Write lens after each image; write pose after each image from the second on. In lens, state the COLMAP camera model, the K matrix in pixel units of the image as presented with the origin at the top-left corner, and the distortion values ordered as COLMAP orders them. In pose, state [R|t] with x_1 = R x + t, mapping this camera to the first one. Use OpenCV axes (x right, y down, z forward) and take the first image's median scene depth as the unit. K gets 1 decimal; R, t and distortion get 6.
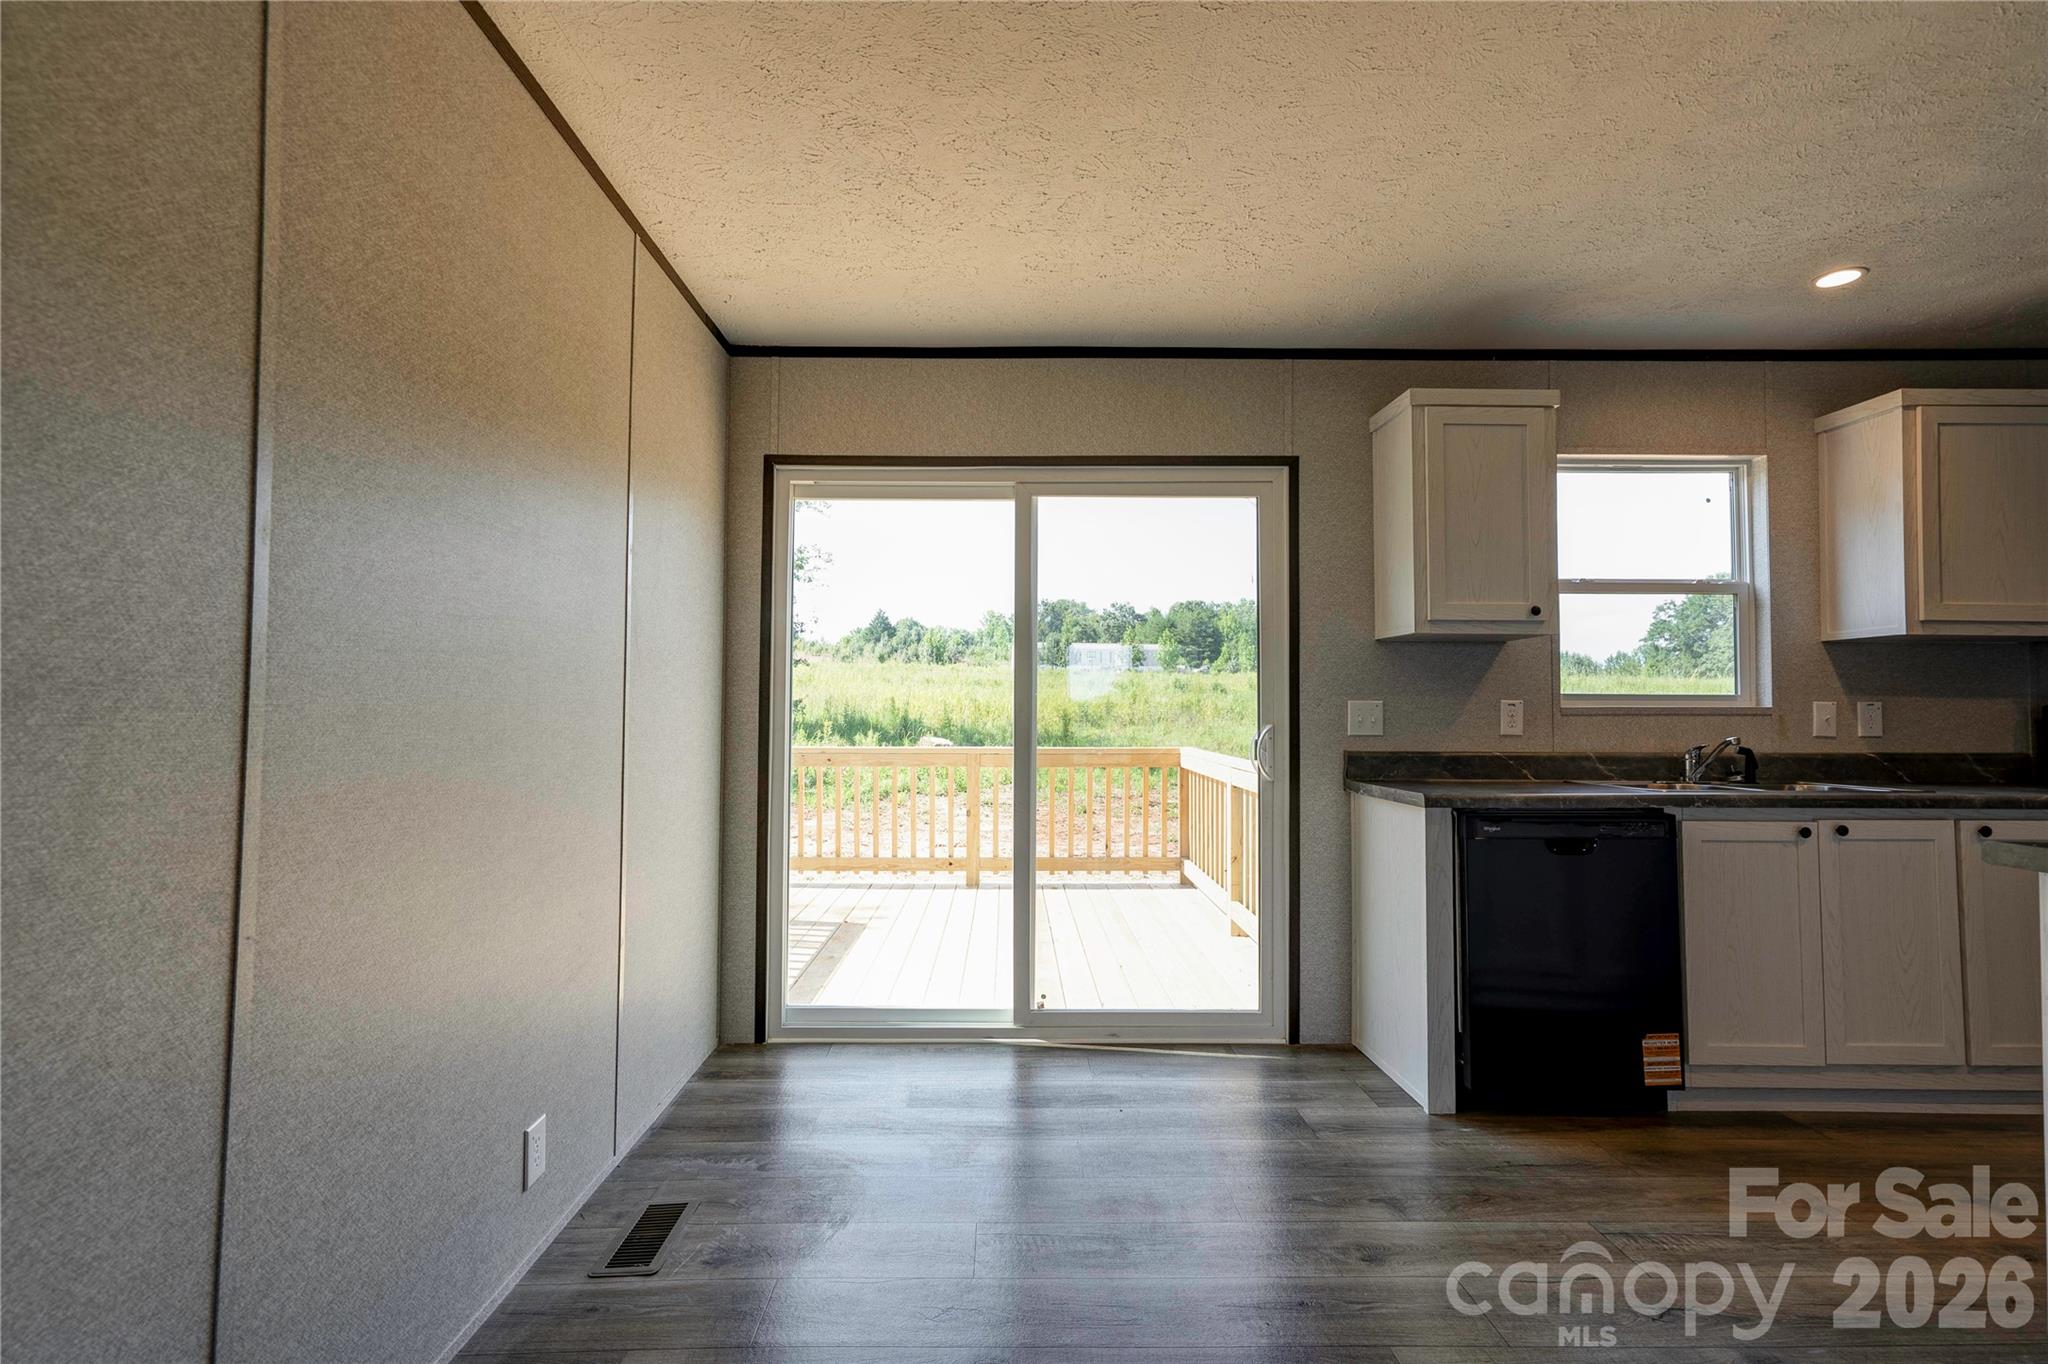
lens RADIAL K [[948.1, 0, 1004.5], [0, 948.1, 676.4], [0, 0, 1]] dist [-0.008399, 0.015204]
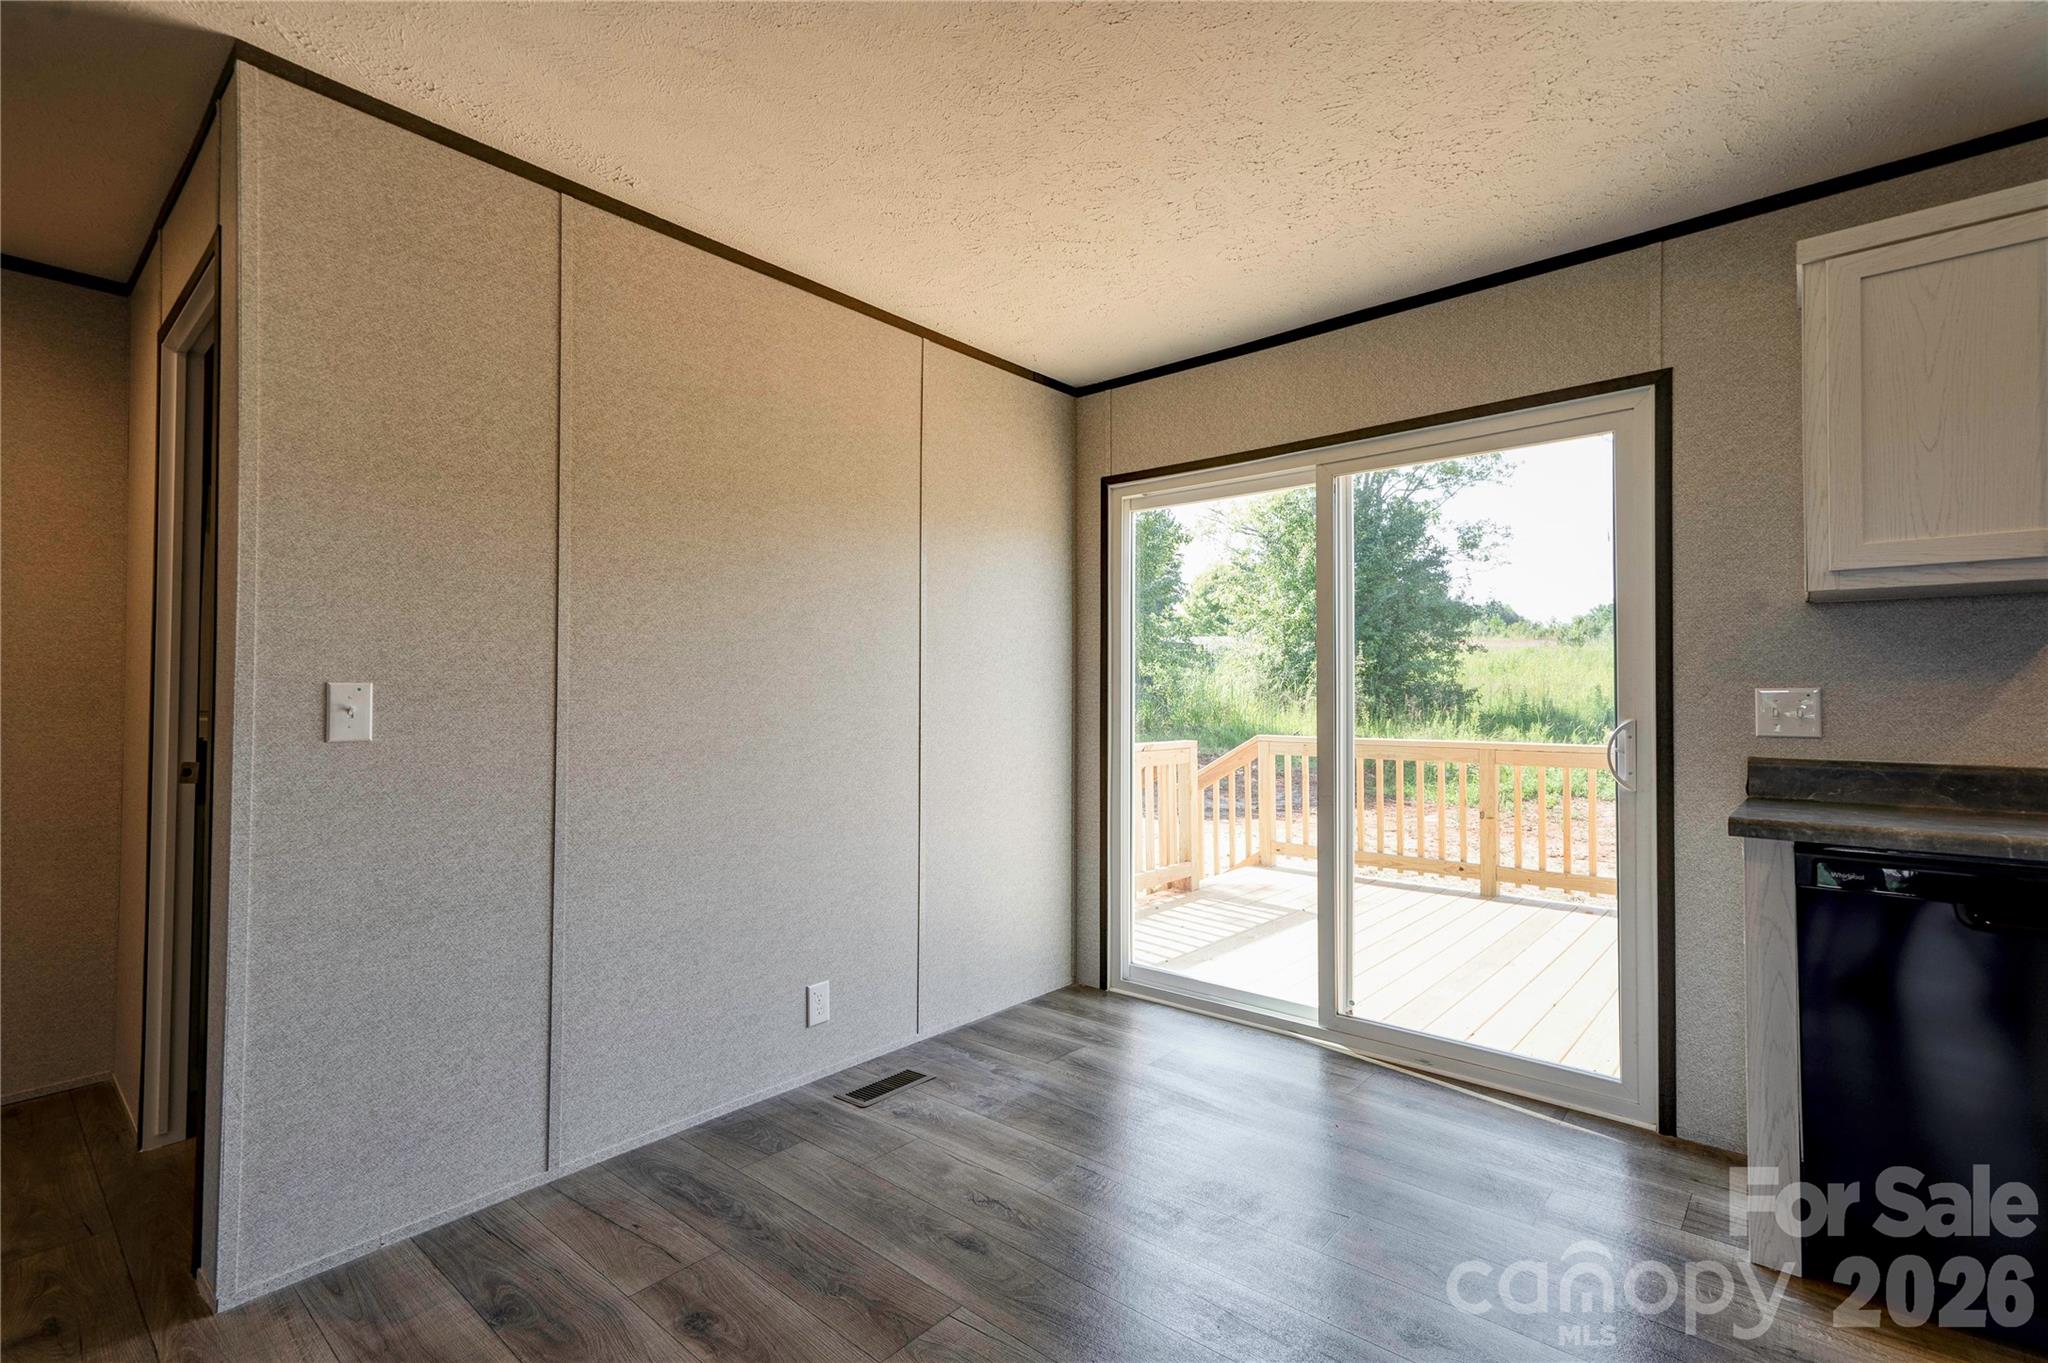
lens RADIAL K [[944.9, 0, 1013.6], [0, 944.9, 676.2], [0, 0, 1]] dist [-0.021666, 0.035082]
pose [[0.743267, -0.018274, -0.668746, 0.436236], [0.025382, 0.999677, 0.000893, 0.001466], [0.668514, -0.017638, 0.743491, 0.079386]]
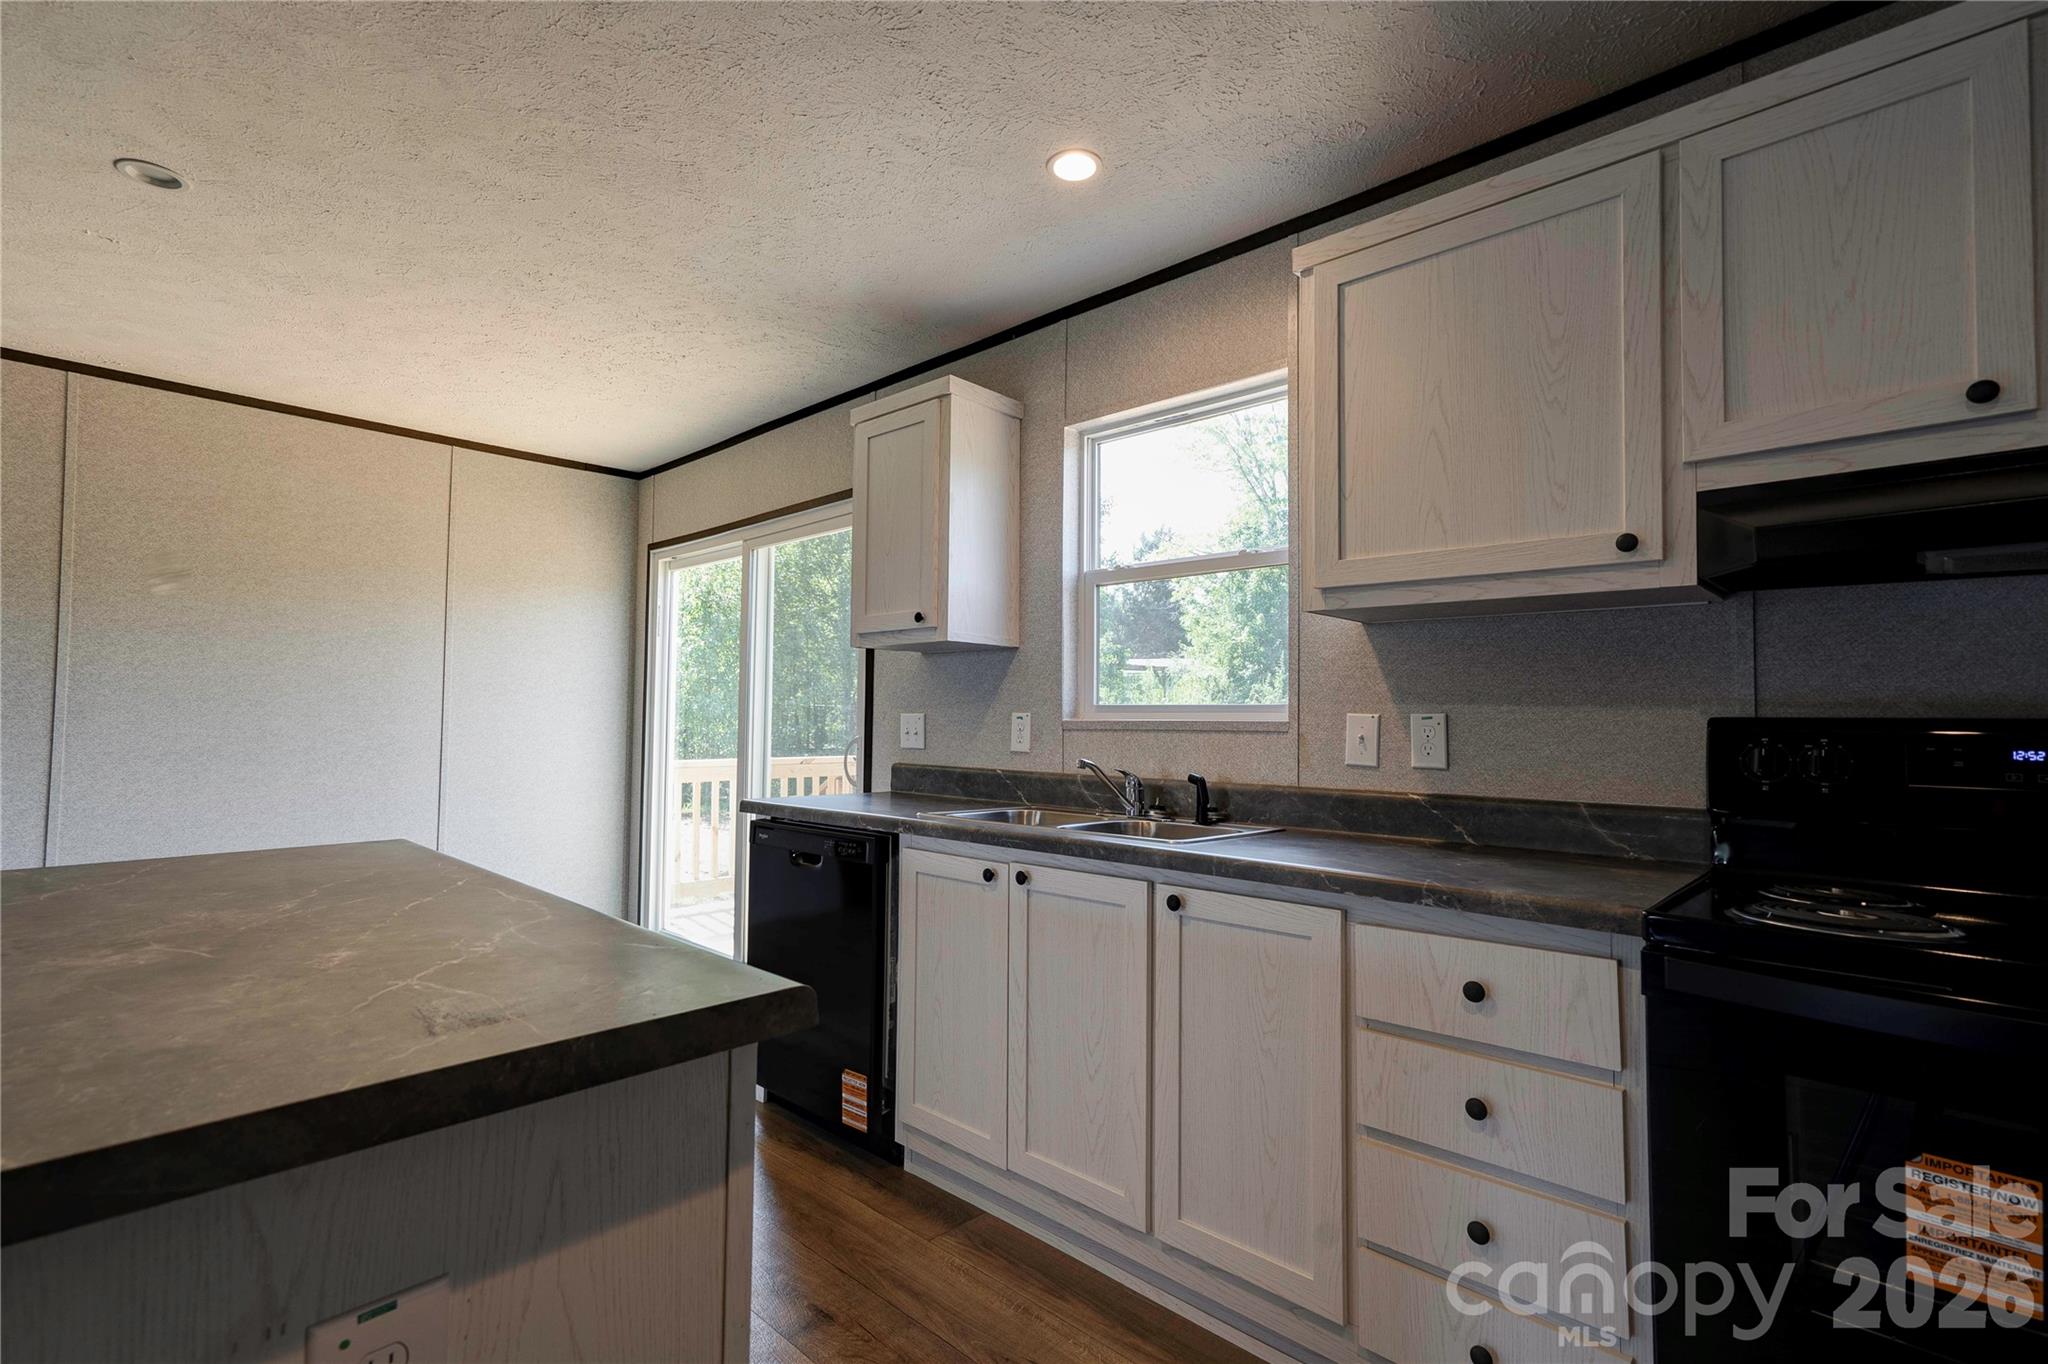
lens RADIAL K [[948.1, 0, 1004.5], [0, 948.1, 676.4], [0, 0, 1]] dist [-0.008399, 0.015204]
pose [[0.712769, -0.029032, -0.700798, 1.183672], [0.020409, 0.999578, -0.020651, 0.009426], [0.701102, 0.000417, 0.713061, 0.358956]]
